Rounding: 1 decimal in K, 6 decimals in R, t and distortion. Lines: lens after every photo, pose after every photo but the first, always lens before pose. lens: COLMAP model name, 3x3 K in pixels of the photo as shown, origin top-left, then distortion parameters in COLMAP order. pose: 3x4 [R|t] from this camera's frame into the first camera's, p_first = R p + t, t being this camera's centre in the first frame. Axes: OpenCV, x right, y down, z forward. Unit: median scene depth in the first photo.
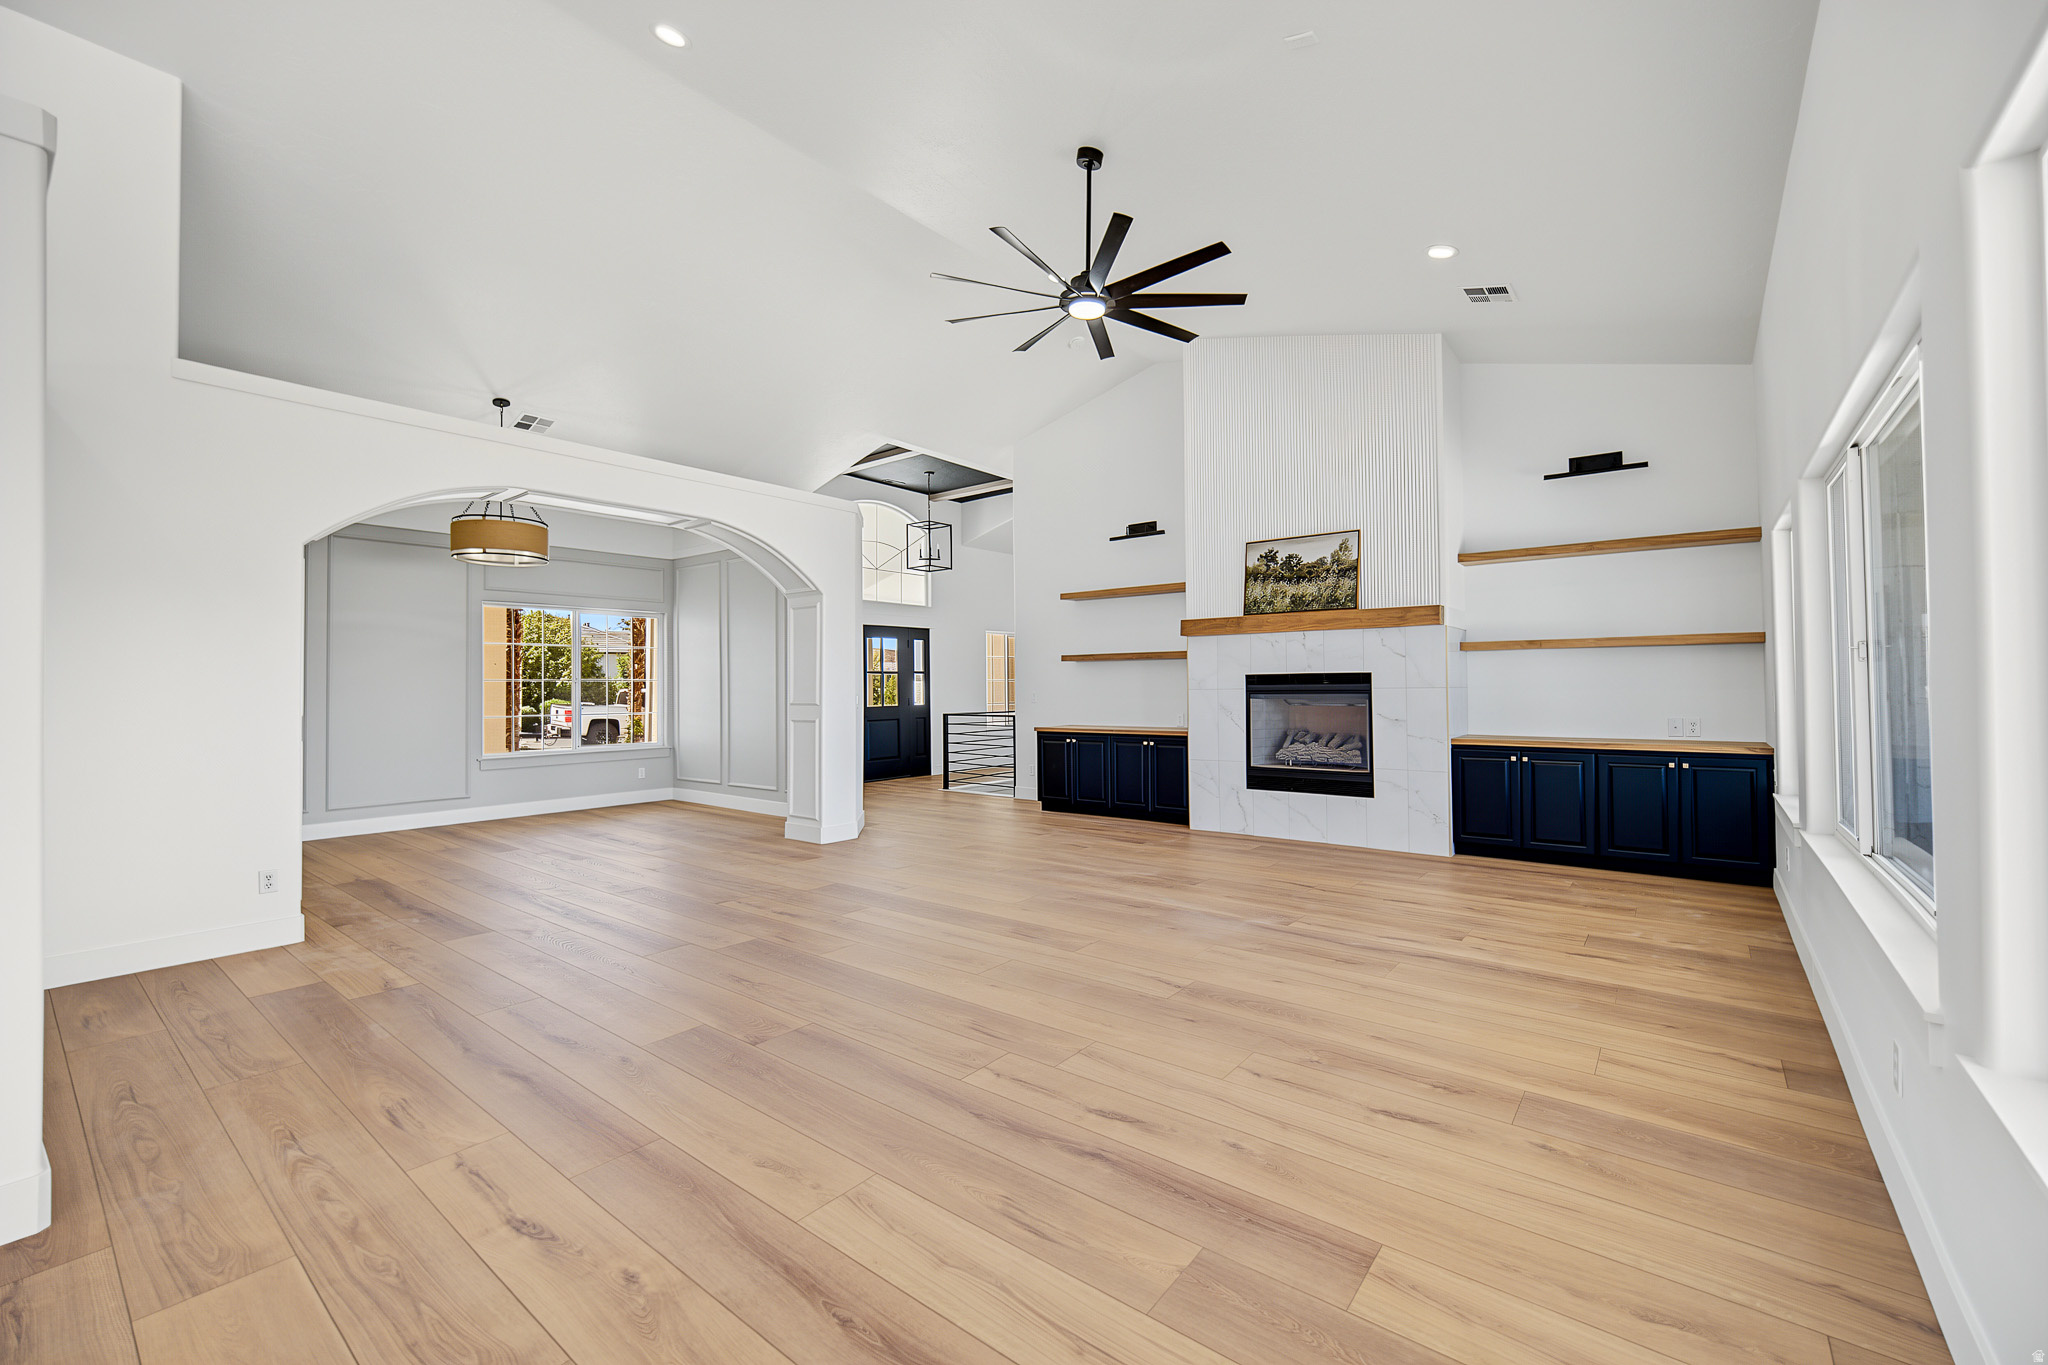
lens RADIAL K [[835.8, 0, 1038.6], [0, 835.8, 684.1], [0, 0, 1]] dist [-0.000845, -0.000092]
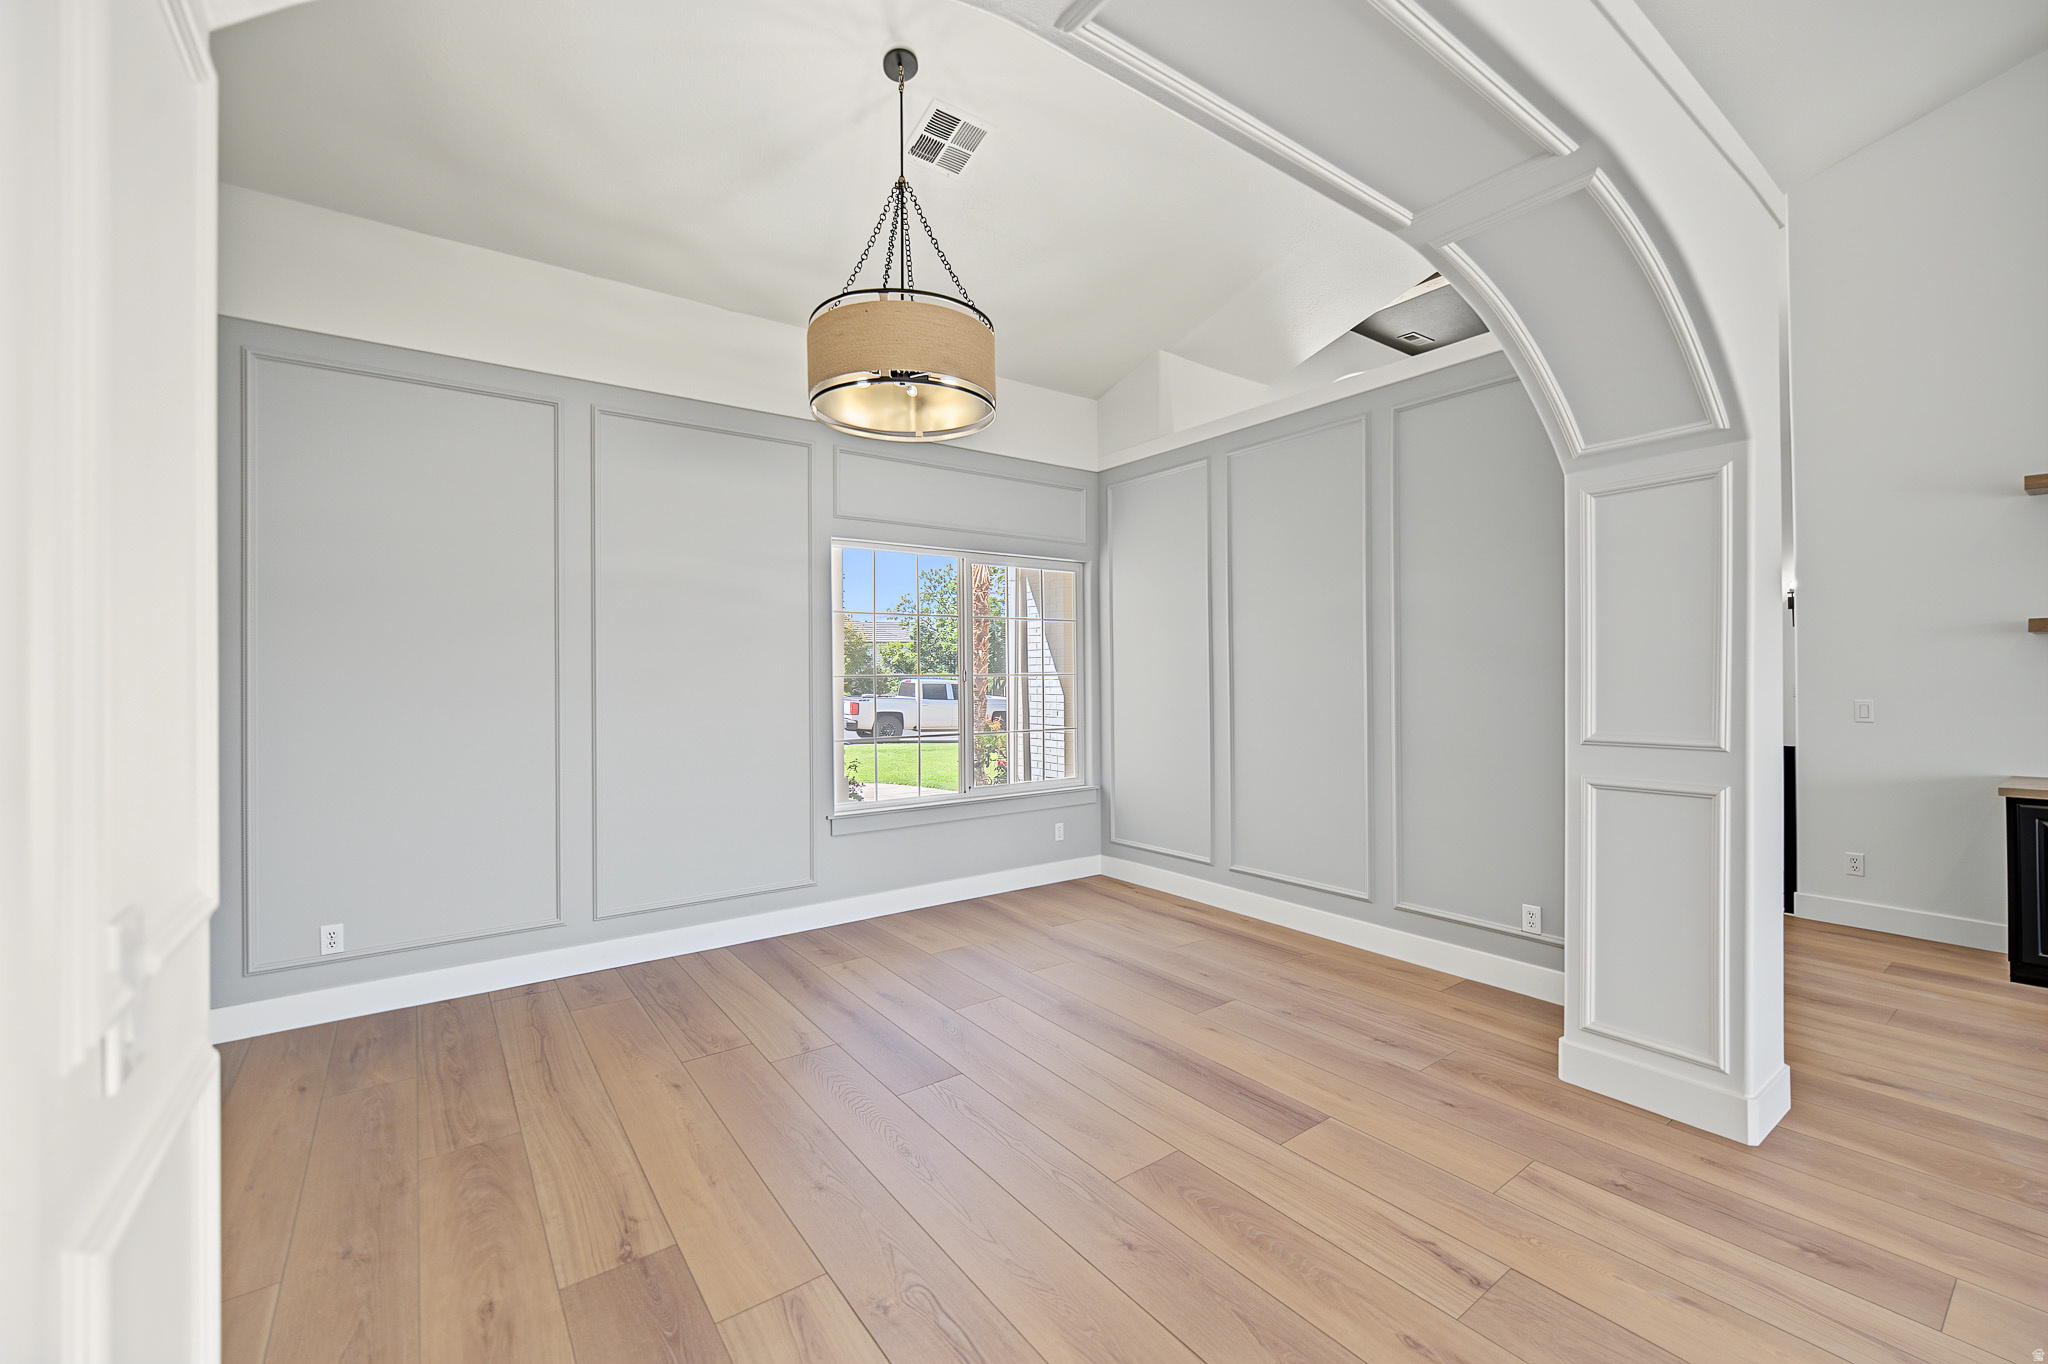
lens RADIAL K [[835.8, 0, 1038.6], [0, 835.8, 683.6], [0, 0, 1]] dist [-0.000845, -0.000092]
pose [[0.963948, 0.003923, -0.266060, -0.447327], [-0.000214, 0.999902, 0.013967, -0.008818], [0.266089, -0.013407, 0.963855, 0.577034]]
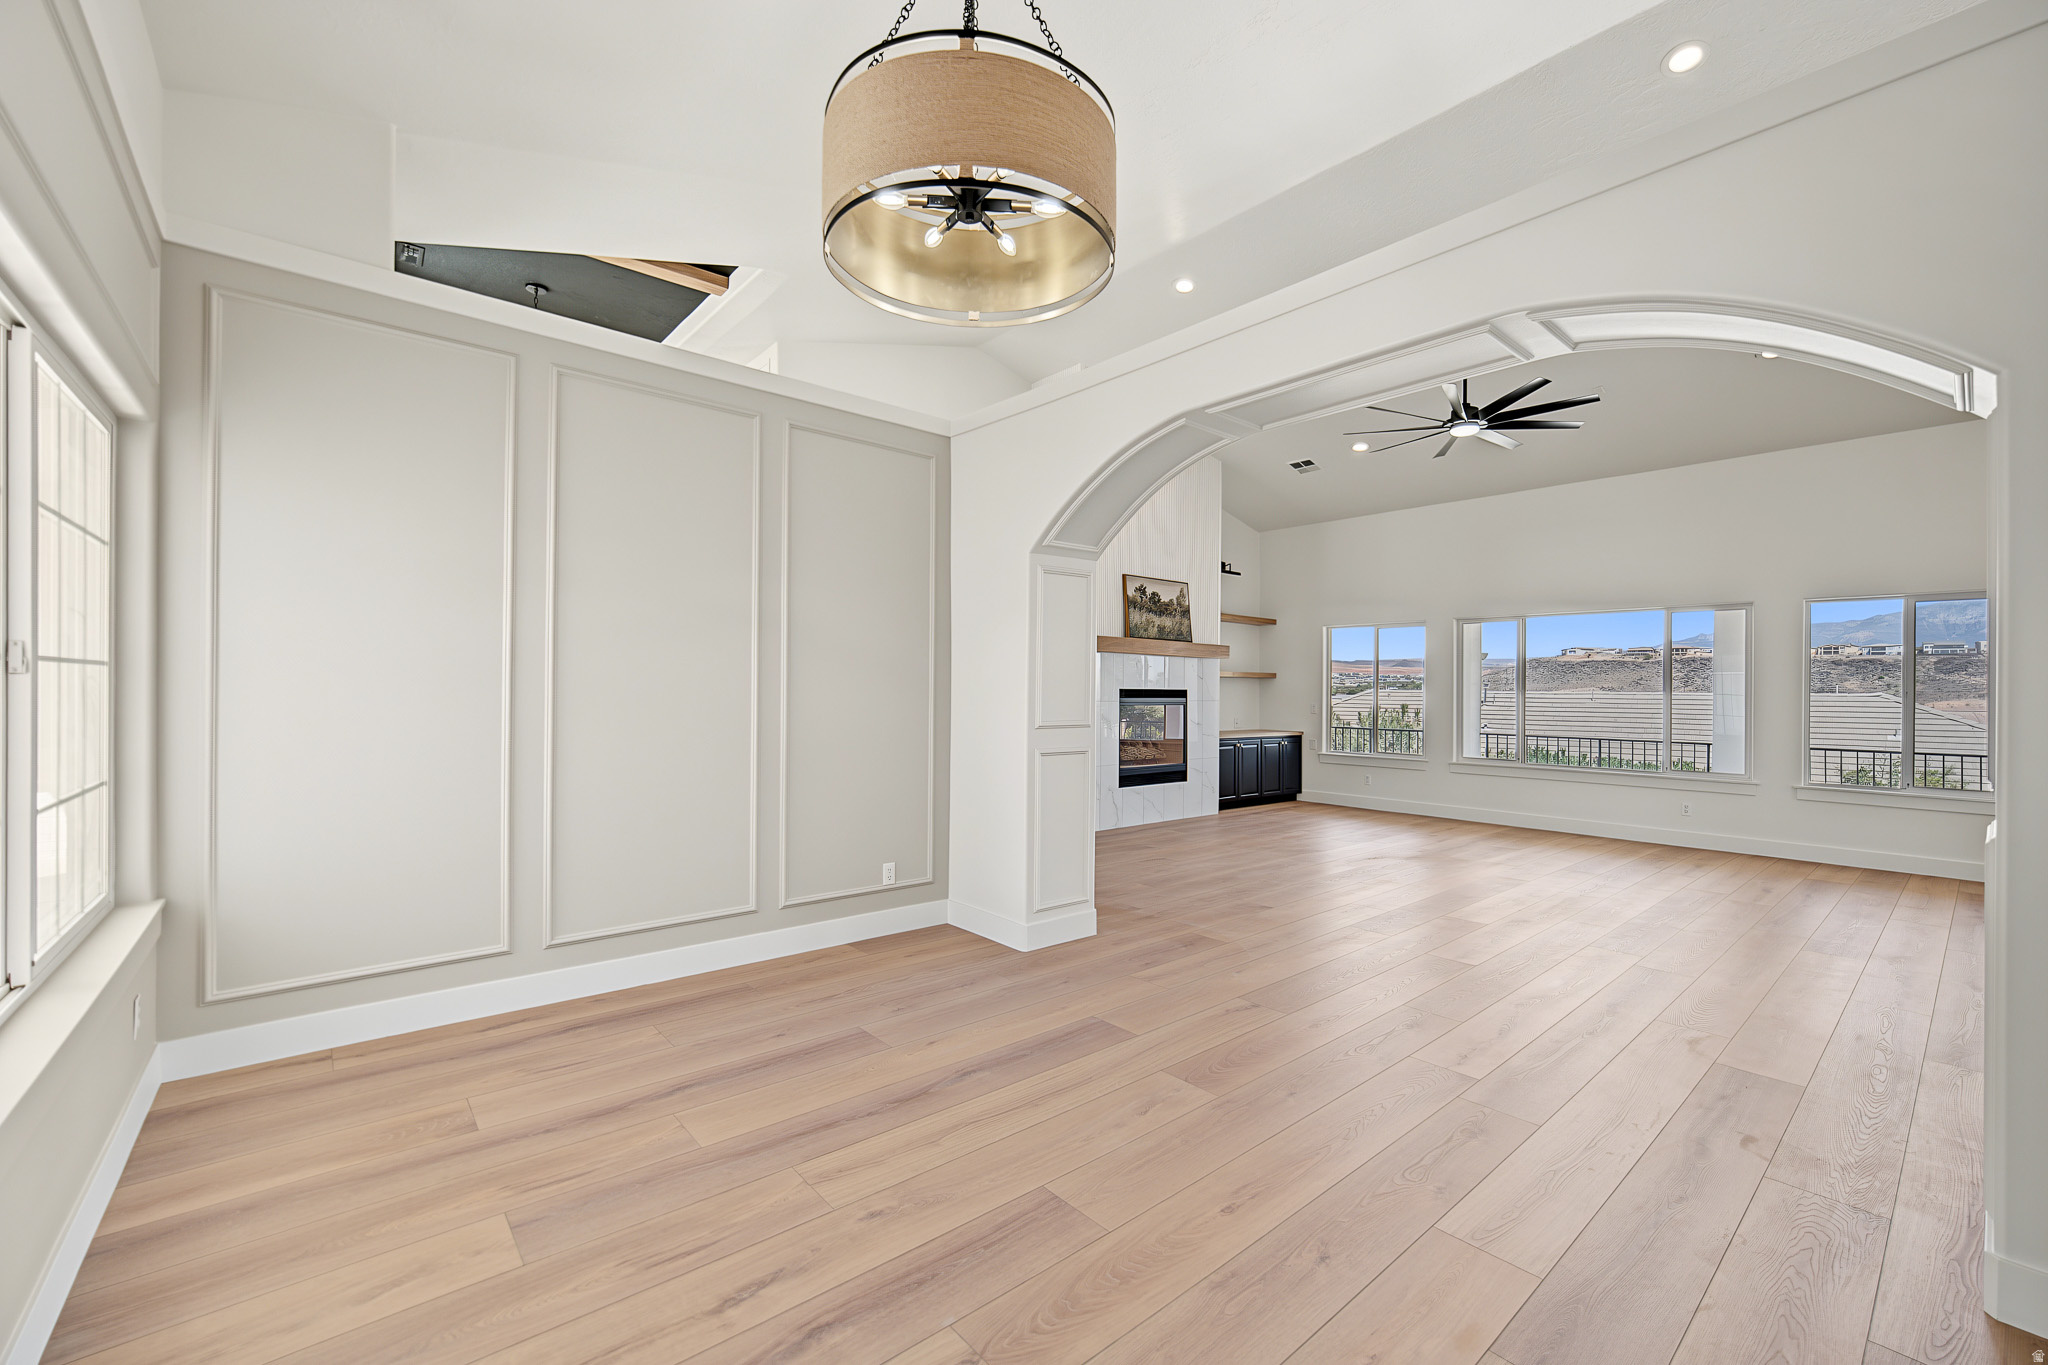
lens RADIAL K [[835.8, 0, 1038.6], [0, 835.8, 684.1], [0, 0, 1]] dist [-0.000845, -0.000092]
pose [[0.198574, 0.015213, 0.979968, -0.914334], [-0.018919, 0.999753, -0.011686, -0.001959], [-0.979903, -0.016220, 0.198812, 0.901672]]
